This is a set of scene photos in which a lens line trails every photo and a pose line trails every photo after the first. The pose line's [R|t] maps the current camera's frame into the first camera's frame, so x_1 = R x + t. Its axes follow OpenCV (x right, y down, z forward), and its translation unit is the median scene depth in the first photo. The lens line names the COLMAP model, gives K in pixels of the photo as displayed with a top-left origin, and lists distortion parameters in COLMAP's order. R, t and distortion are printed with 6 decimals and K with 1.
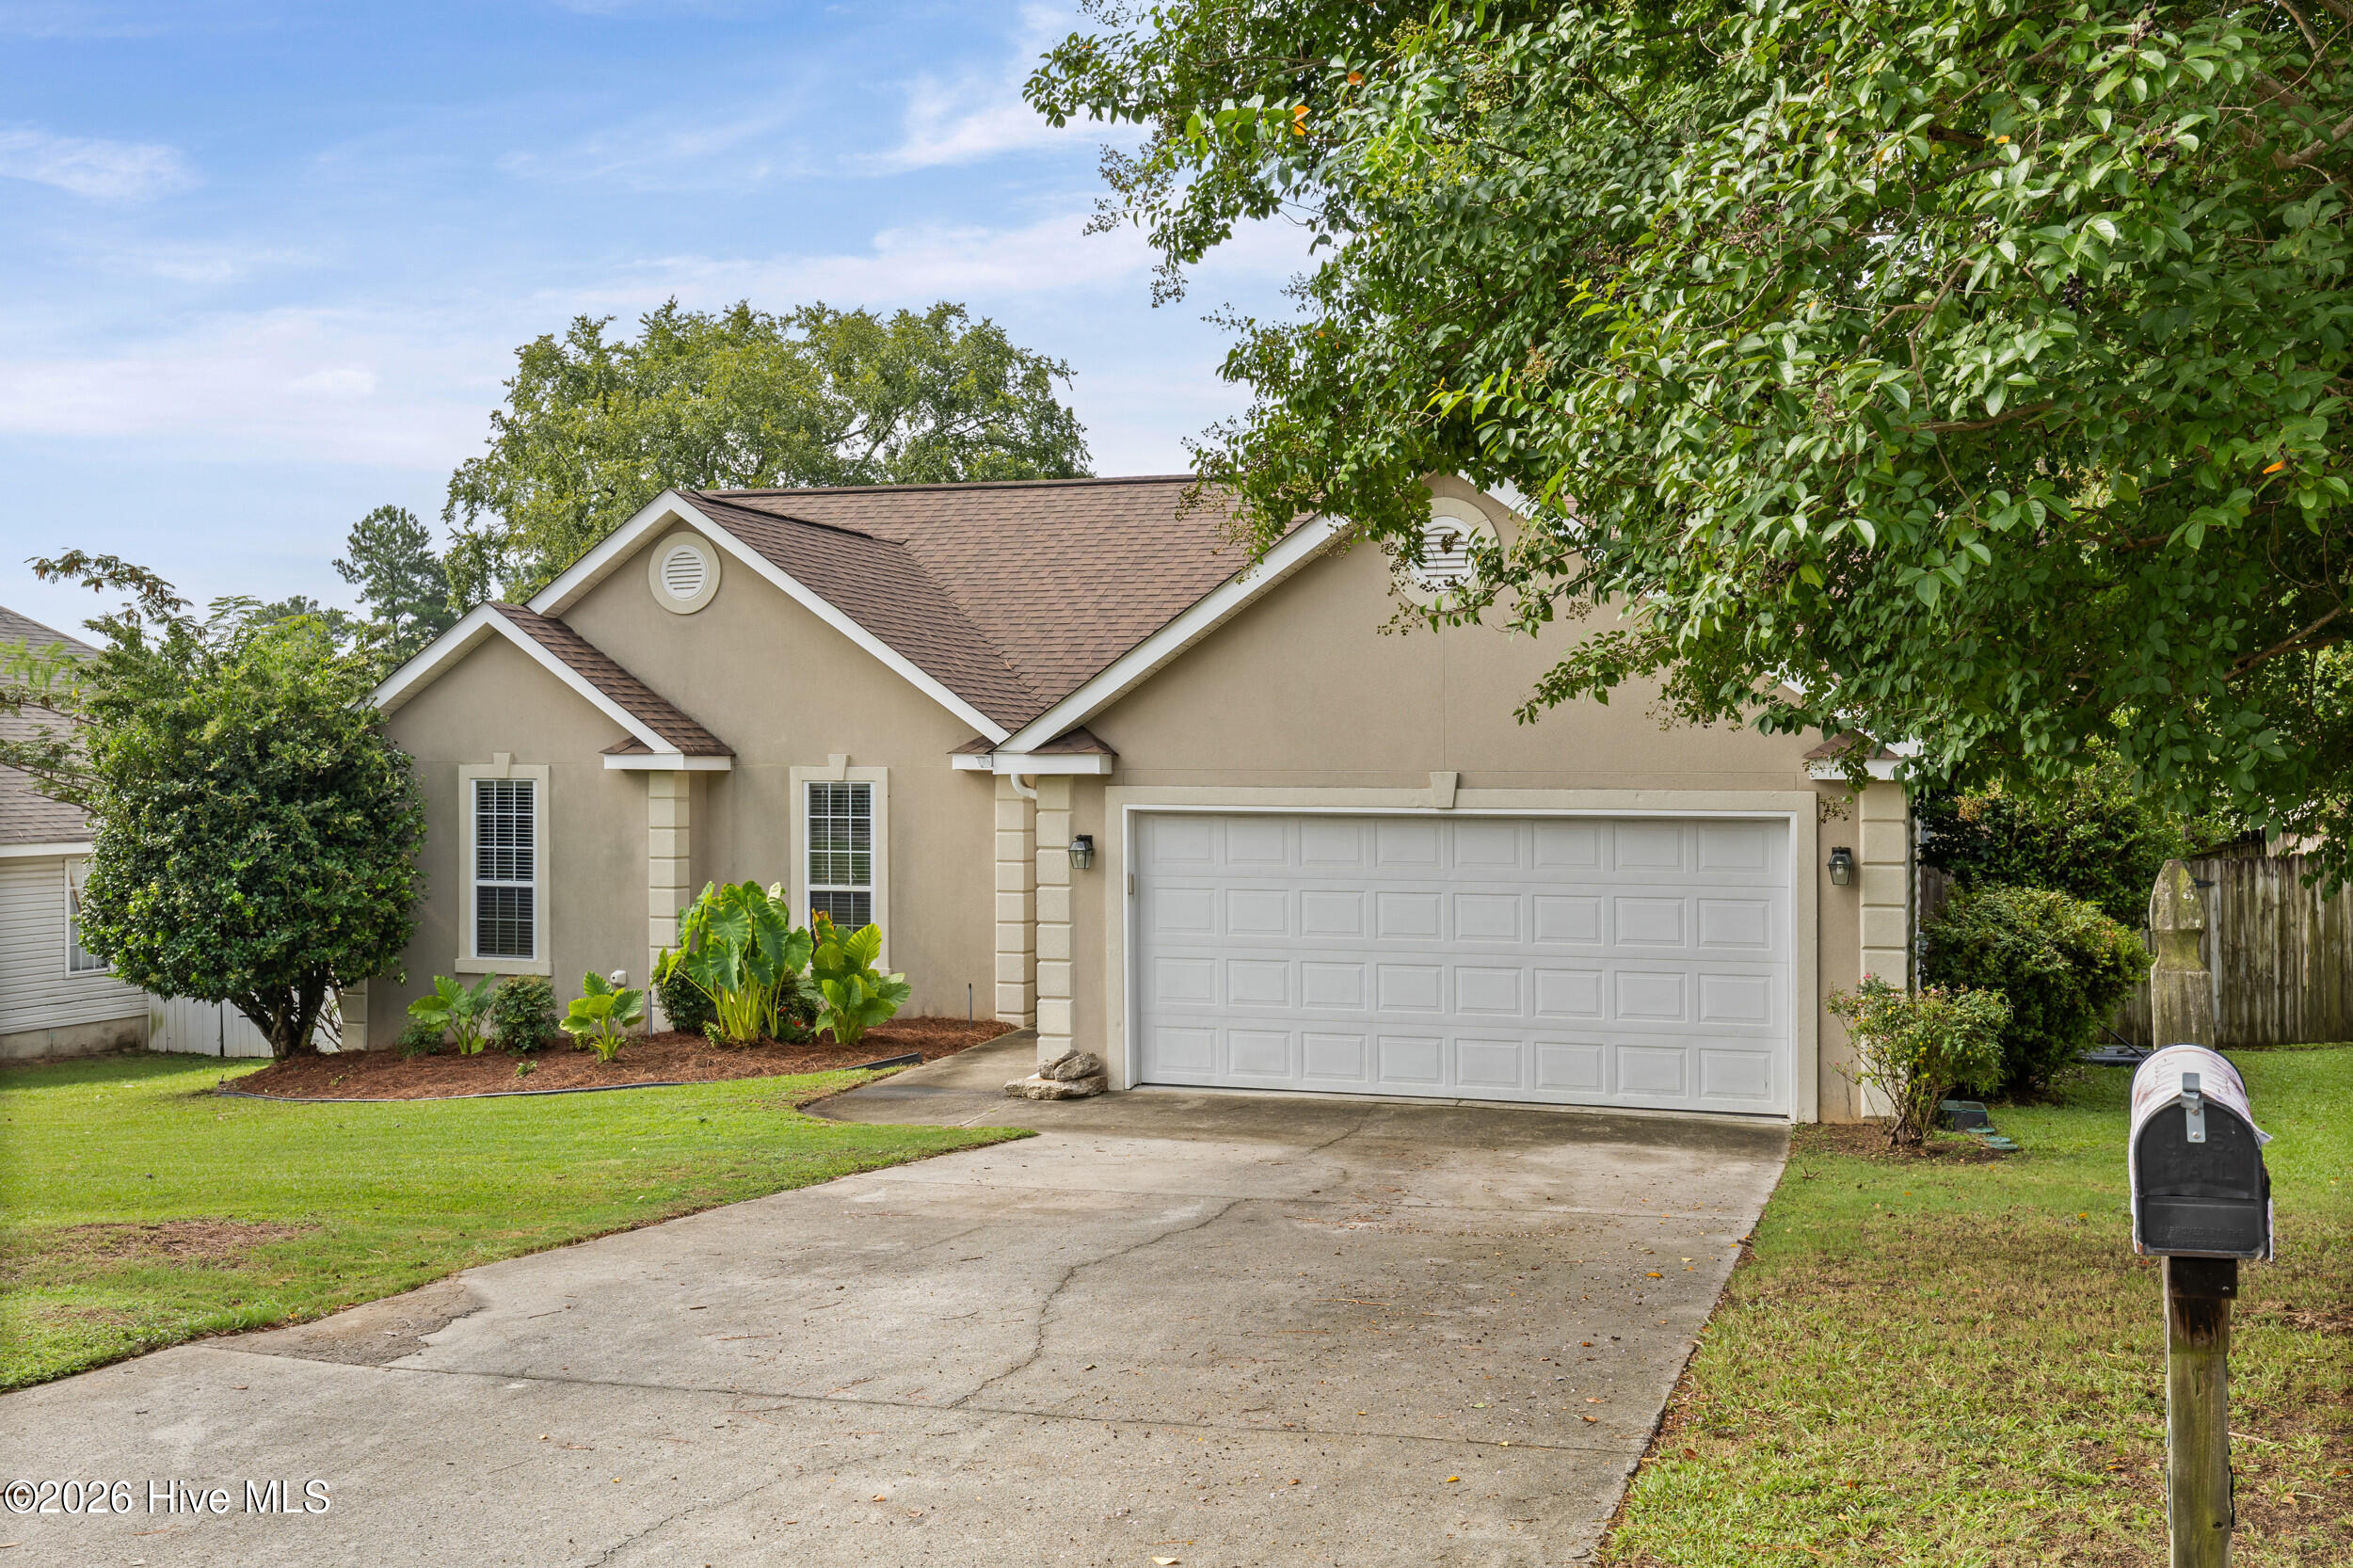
lens RADIAL K [[2237.8, 0, 1180.0], [0, 2237.8, 764.1], [0, 0, 1]] dist [-0.001989, 0.000000]
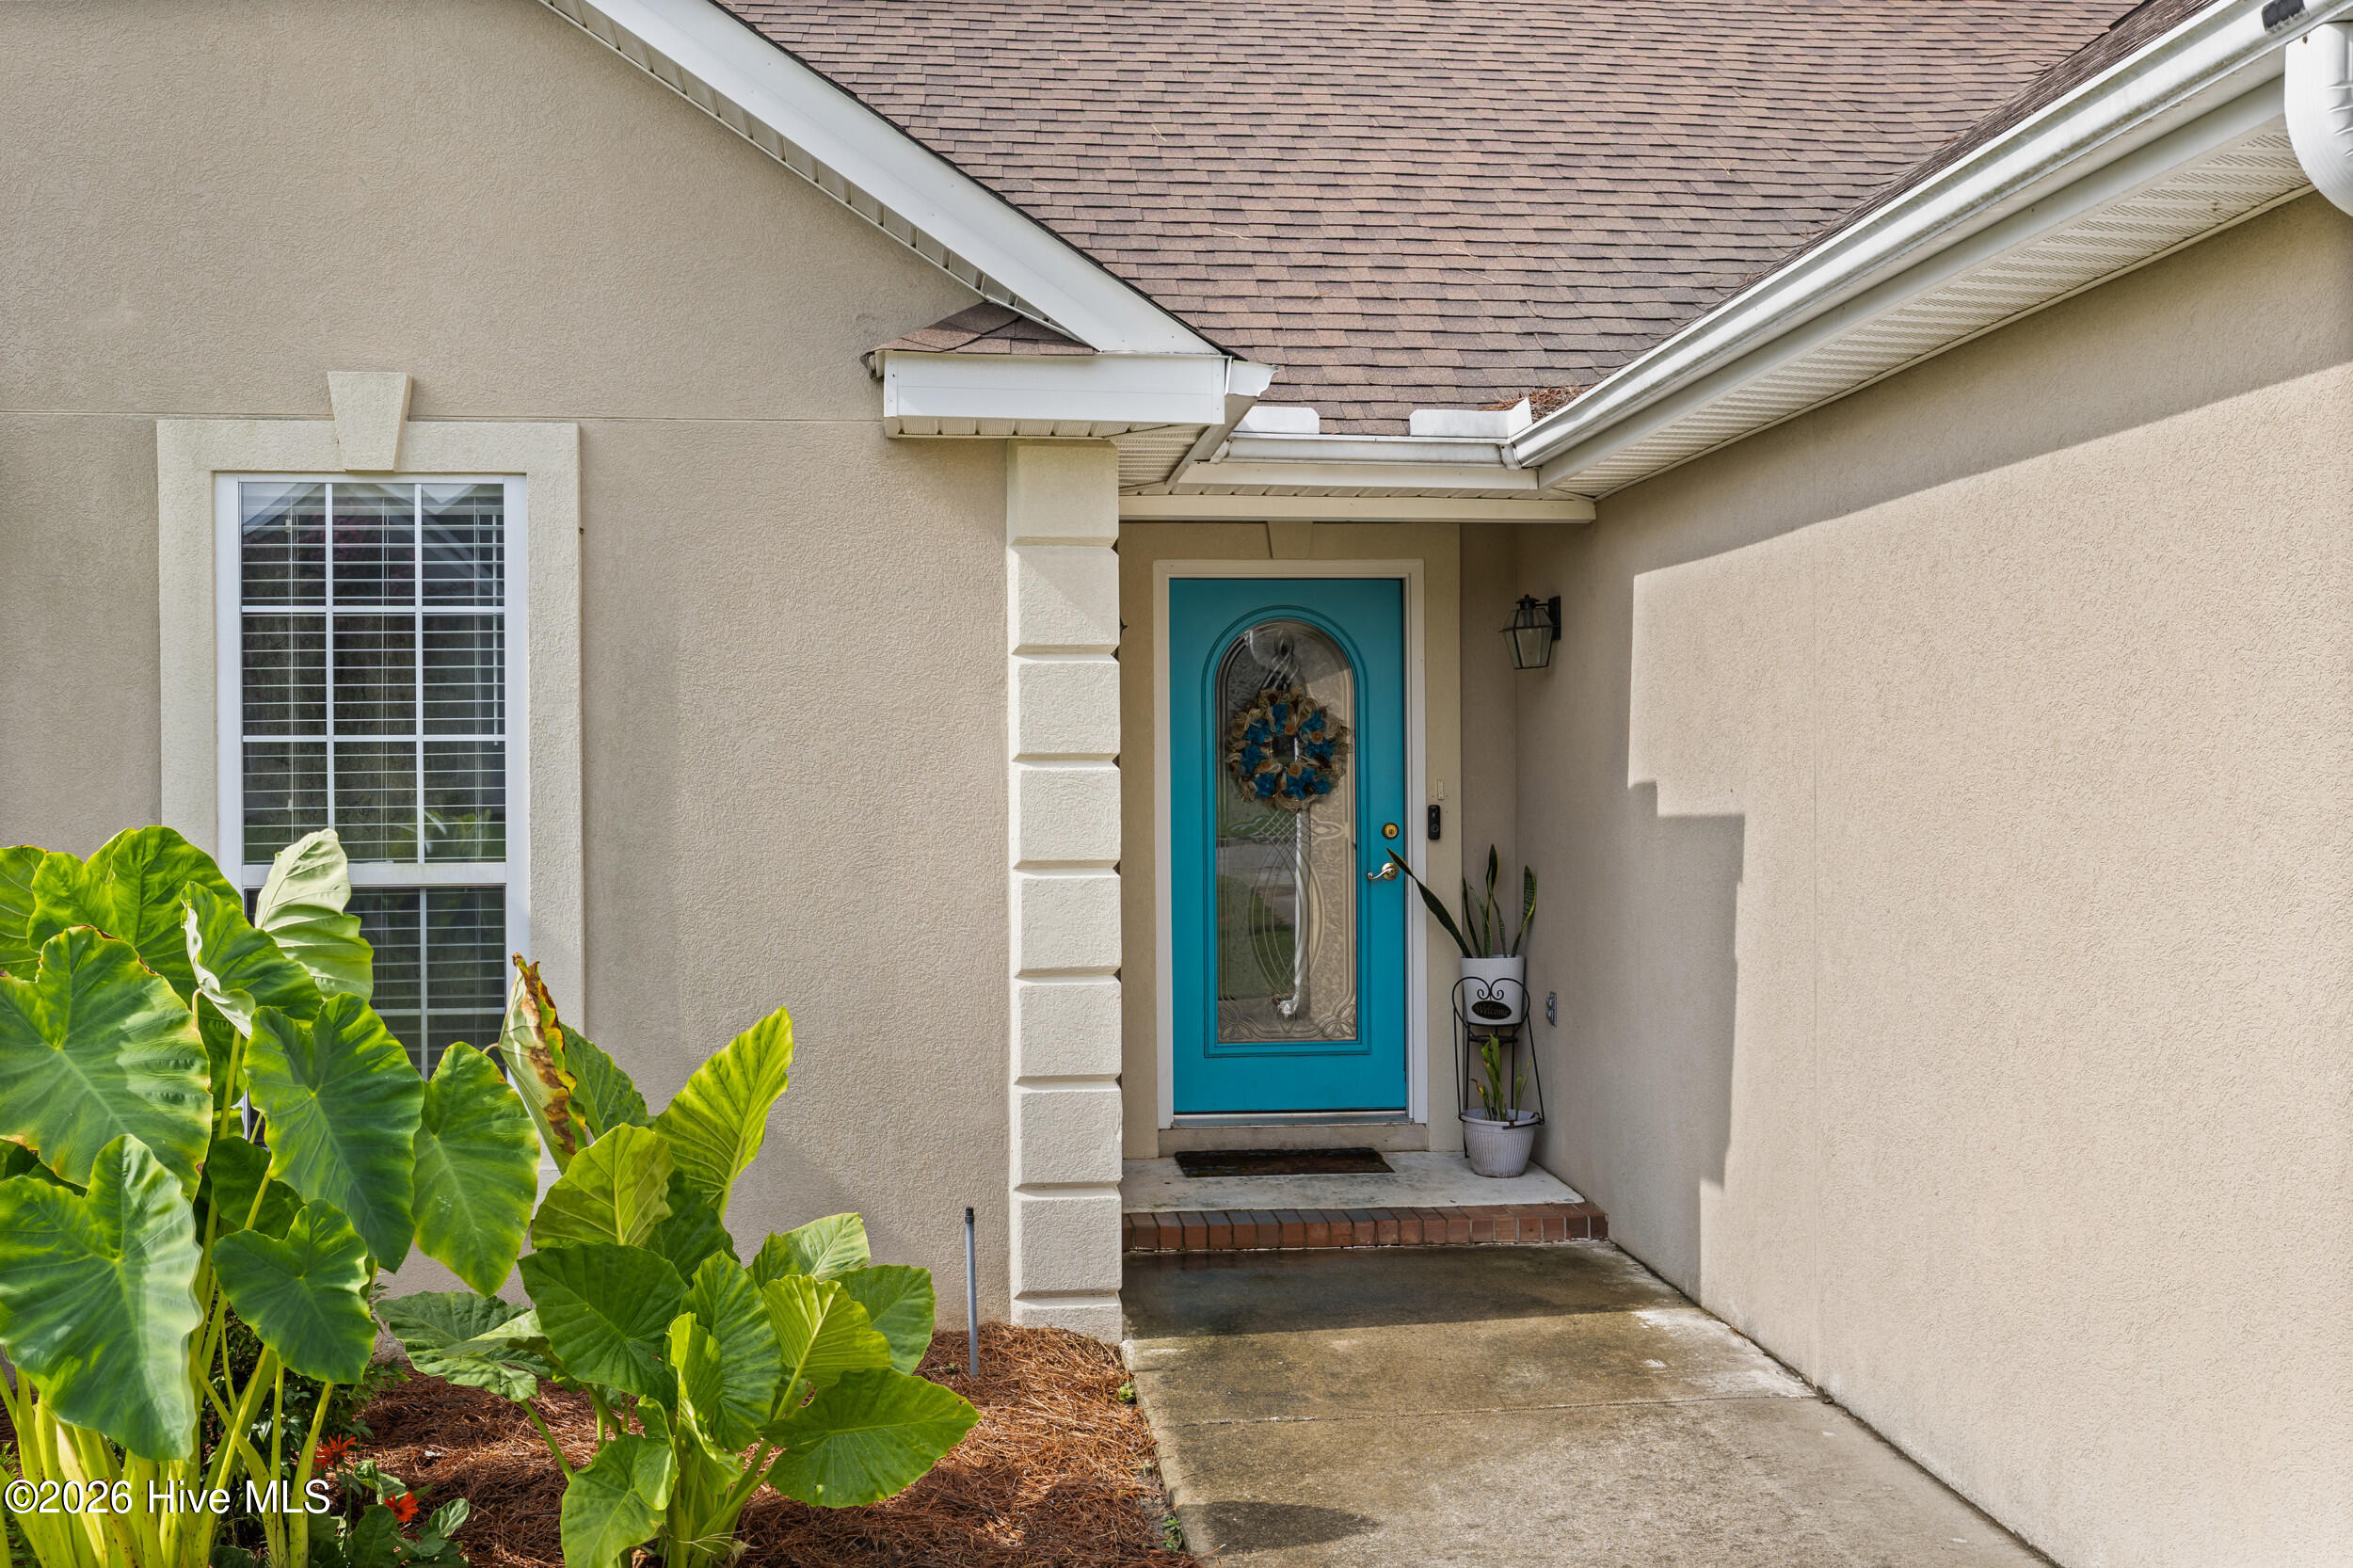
lens RADIAL K [[2237.8, 0, 1190.6], [0, 2237.8, 779.5], [0, 0, 1]] dist [-0.001989, 0.000000]
pose [[0.905953, -0.010303, 0.423253, -0.183561], [0.009885, 0.999946, 0.003184, 0.045962], [-0.423263, 0.001299, 0.906006, 0.748364]]
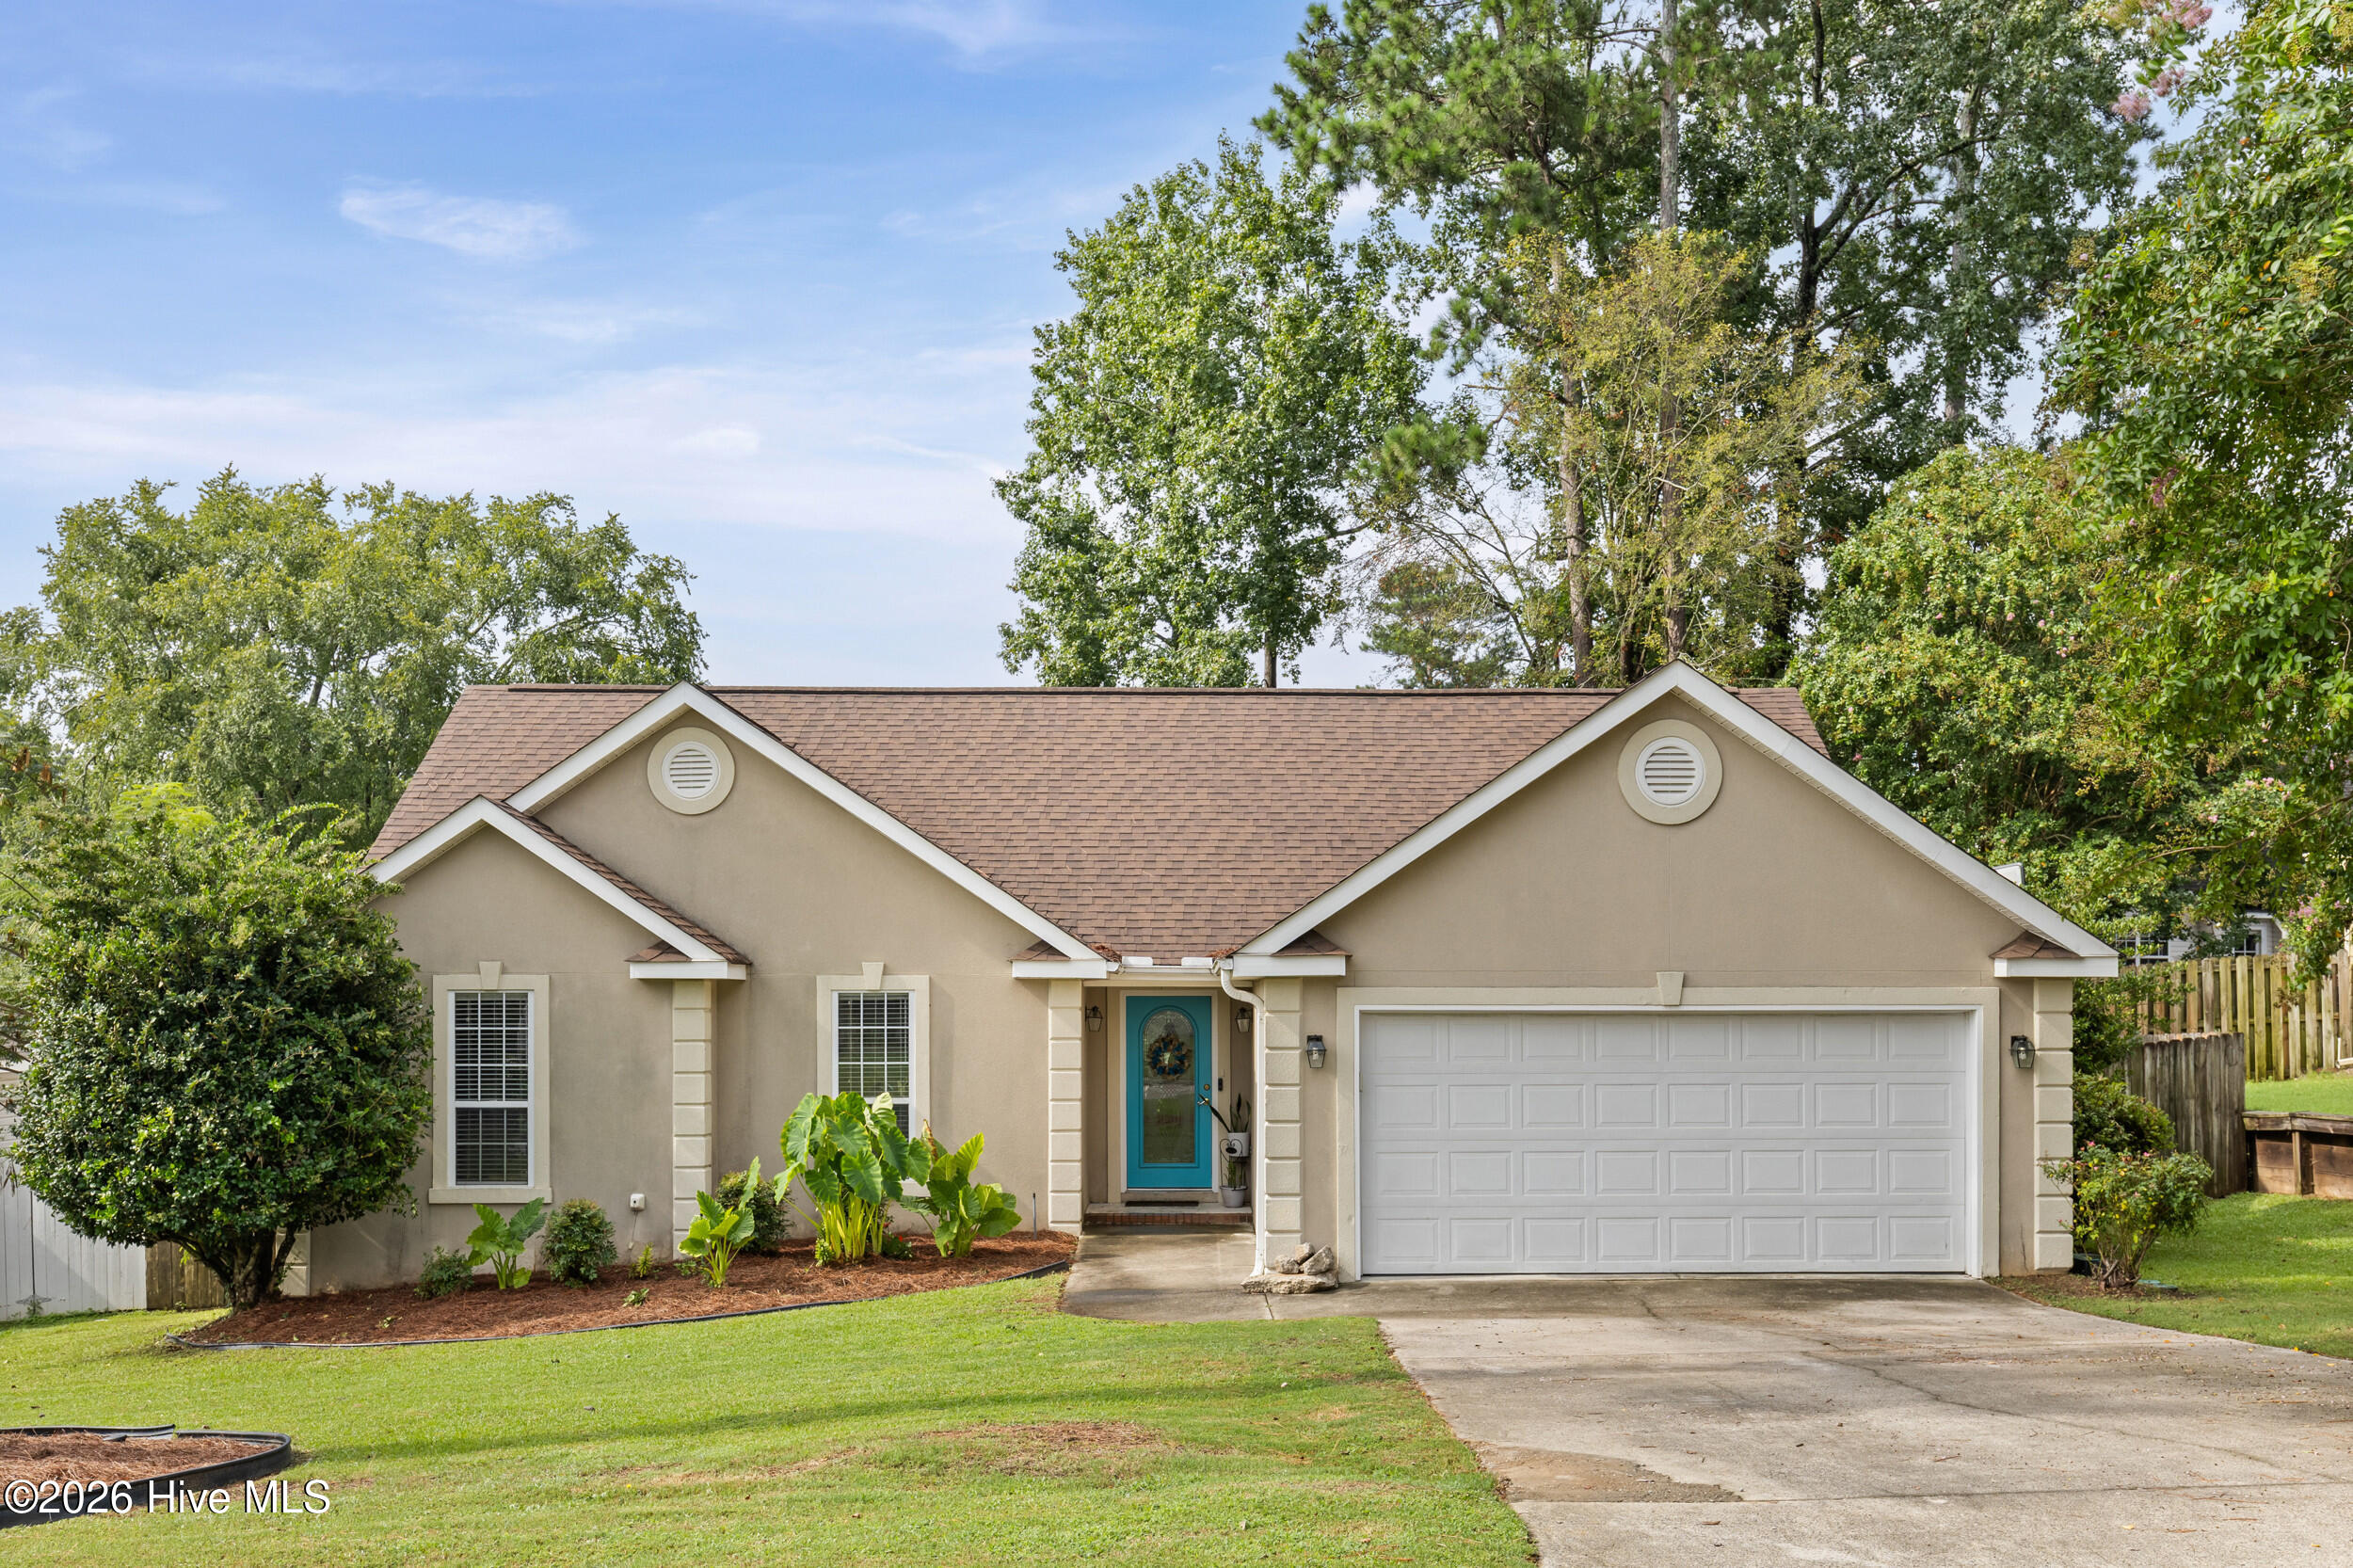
lens RADIAL K [[2266.3, 0, 1217.9], [0, 2266.3, 992.7], [0, 0, 1]] dist [0.007236, 0.000000]
pose [[0.942949, -0.004398, 0.332909, -0.352008], [0.004546, 0.999990, 0.000335, 0.009314], [-0.332907, 0.001198, 0.942959, 0.026552]]
